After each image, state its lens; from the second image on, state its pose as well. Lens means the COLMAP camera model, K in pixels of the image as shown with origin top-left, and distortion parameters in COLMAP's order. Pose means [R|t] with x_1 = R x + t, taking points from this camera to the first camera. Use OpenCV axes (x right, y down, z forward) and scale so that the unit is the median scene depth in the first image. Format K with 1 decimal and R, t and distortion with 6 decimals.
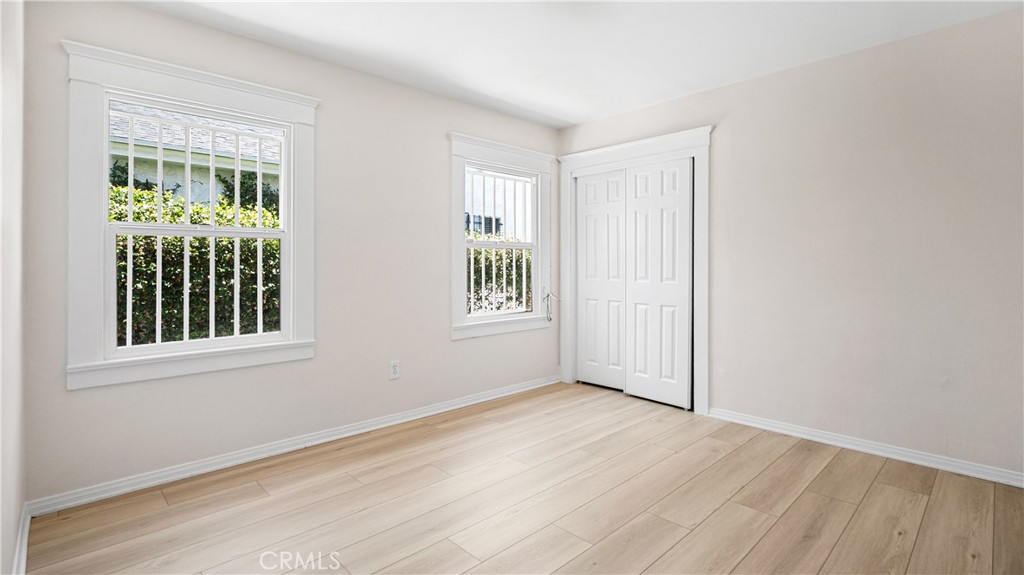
lens RADIAL K [[477.0, 0, 520.4], [0, 477.0, 291.7], [0, 0, 1]] dist [-0.002633, -0.000385]
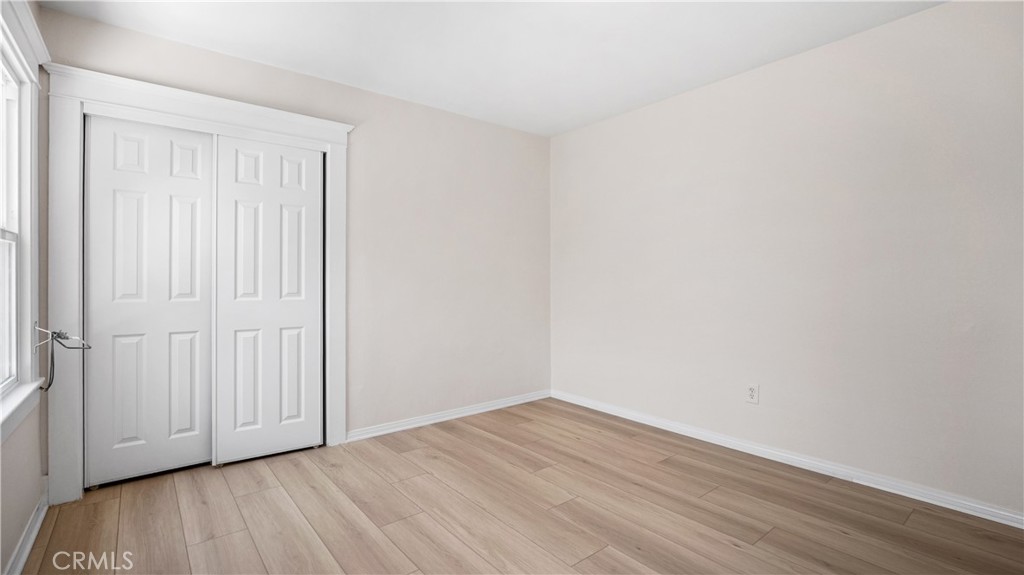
lens RADIAL K [[477.0, 0, 520.4], [0, 477.0, 291.7], [0, 0, 1]] dist [-0.002633, -0.000385]
pose [[0.074388, -0.034675, 0.996626, -0.484411], [0.049927, 0.998271, 0.031005, -0.038376], [-0.995979, 0.047452, 0.075991, 0.588854]]
